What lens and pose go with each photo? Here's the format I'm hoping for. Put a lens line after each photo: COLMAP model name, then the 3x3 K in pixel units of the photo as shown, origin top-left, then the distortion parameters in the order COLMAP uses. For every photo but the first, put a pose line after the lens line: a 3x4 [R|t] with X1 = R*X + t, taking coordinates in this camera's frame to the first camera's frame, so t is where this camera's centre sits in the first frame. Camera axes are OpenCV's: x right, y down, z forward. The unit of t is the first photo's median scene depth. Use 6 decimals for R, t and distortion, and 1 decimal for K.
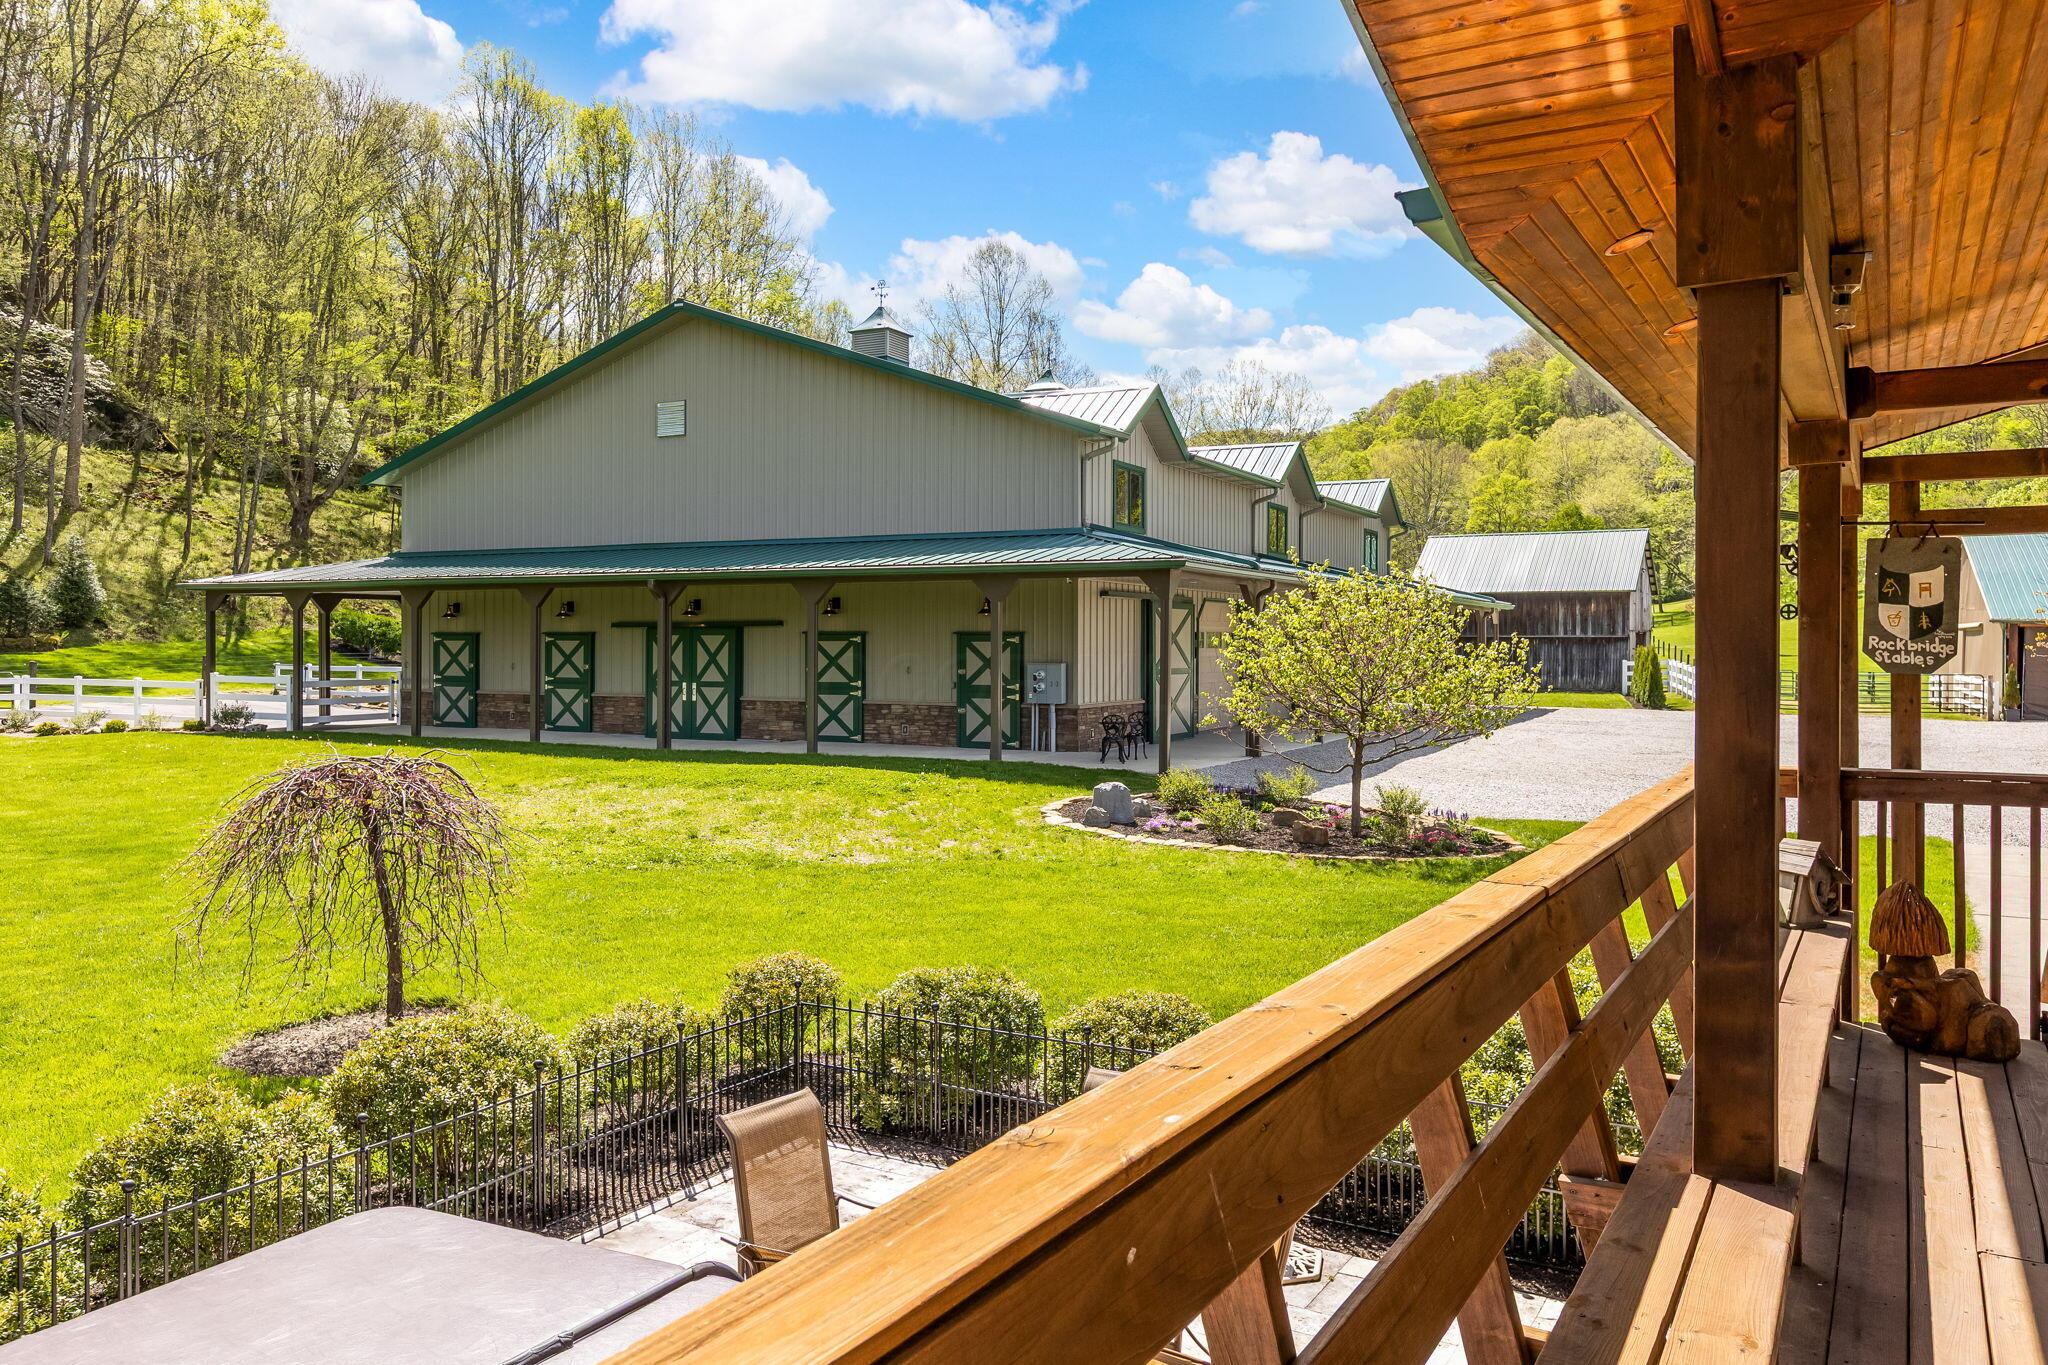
lens RADIAL K [[1501.5, 0, 1024.0], [0, 1501.5, 682.5], [0, 0, 1]] dist [0.000615, -0.007024]
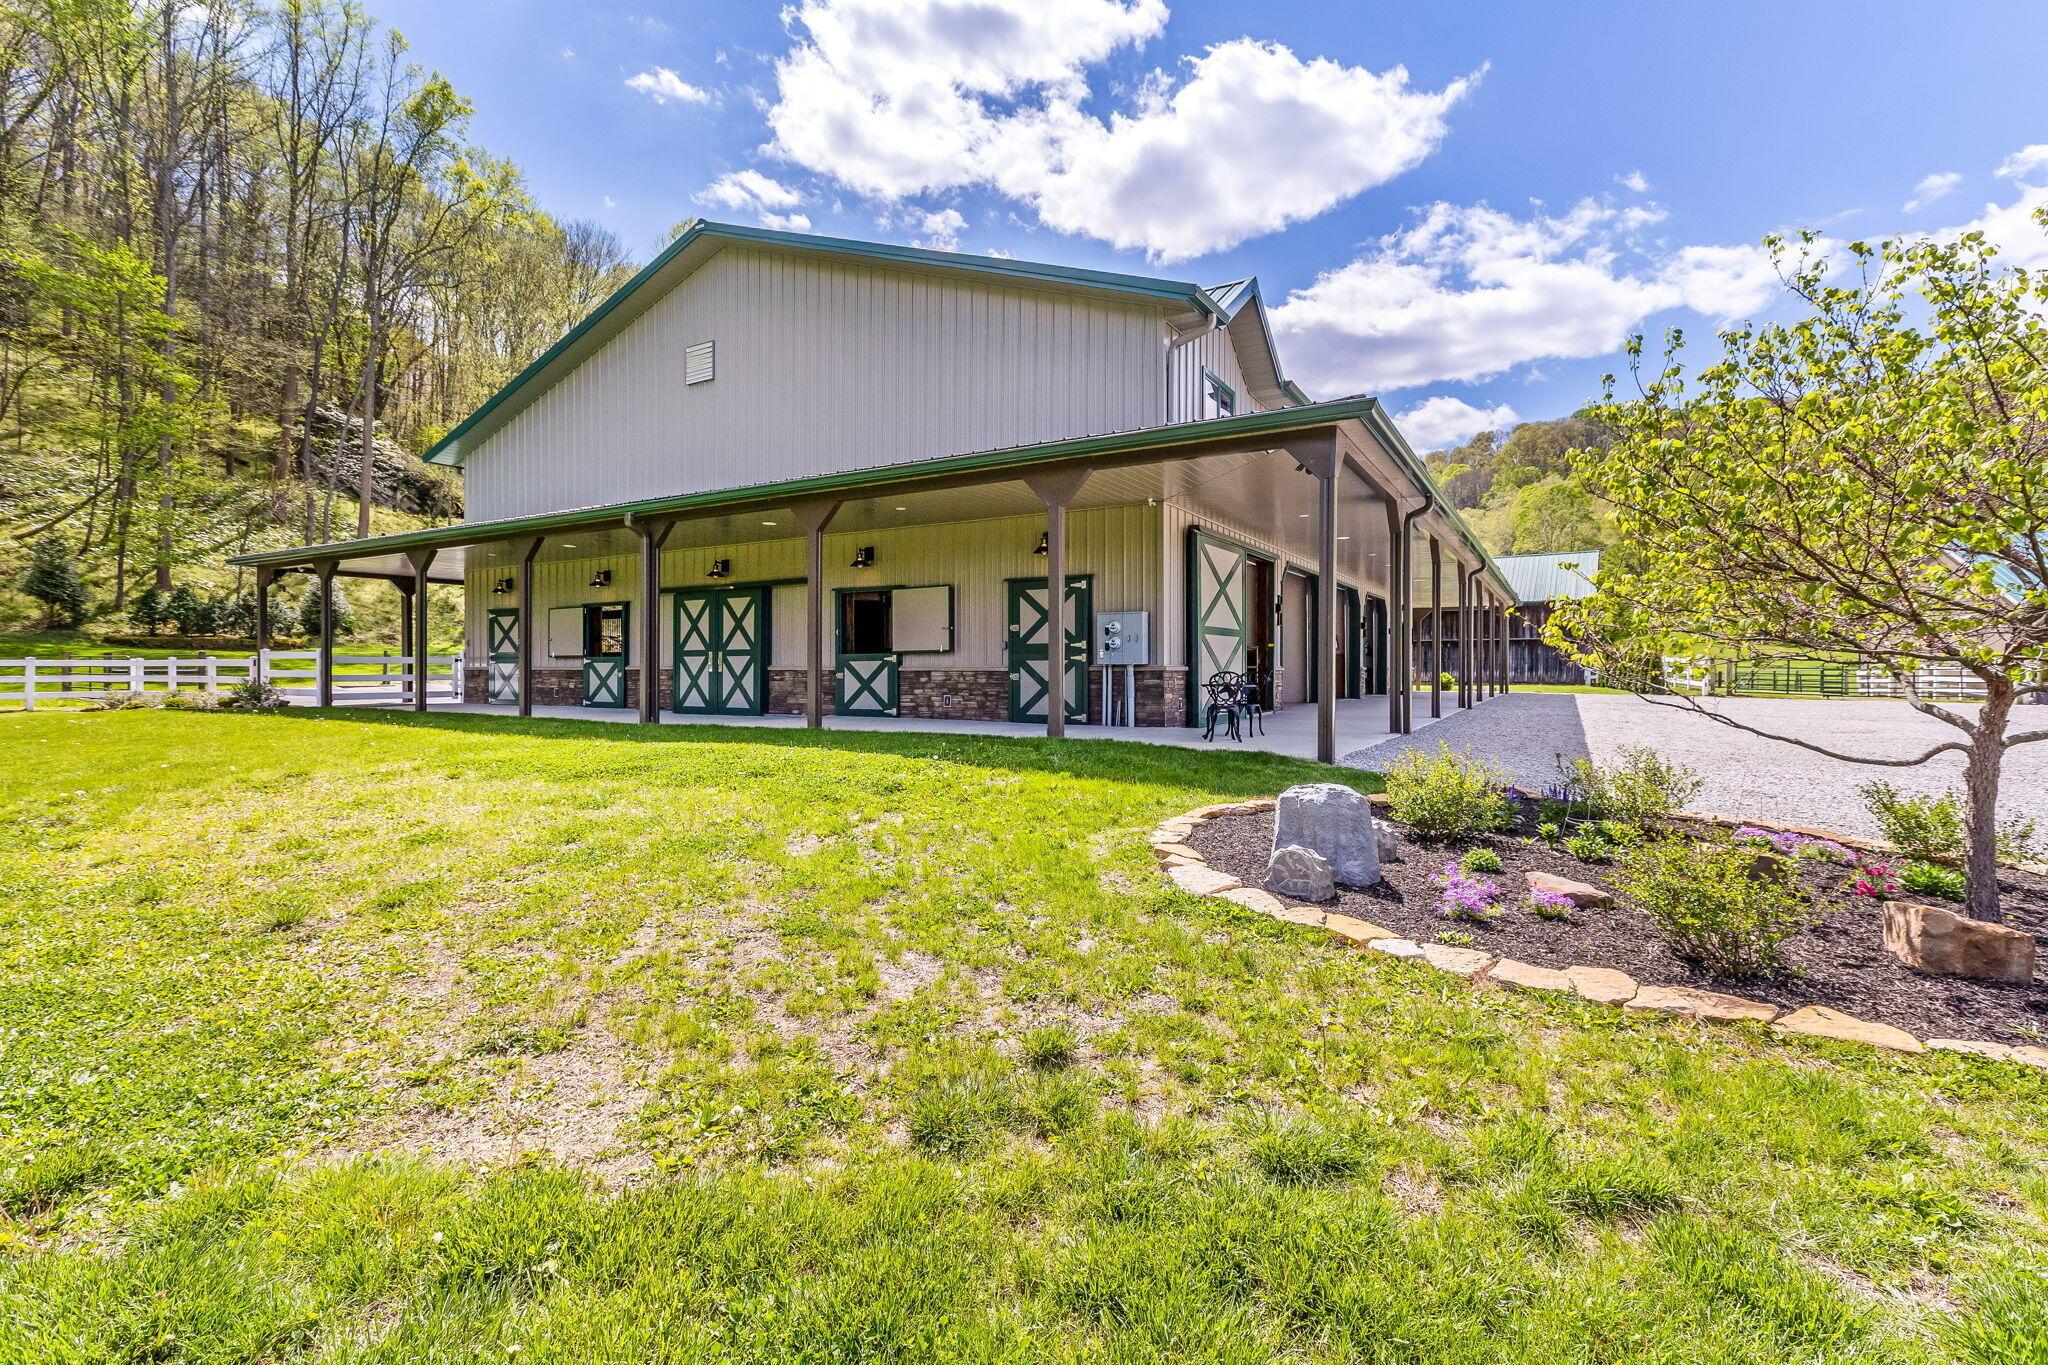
lens RADIAL K [[924.0, 0, 1020.5], [0, 924.0, 672.1], [0, 0, 1]] dist [0.000543, 0.000096]
pose [[0.998088, -0.002994, -0.061733, -0.007526], [0.001553, 0.999725, -0.023379, 0.027352], [0.061786, 0.023239, 0.997819, 0.494555]]
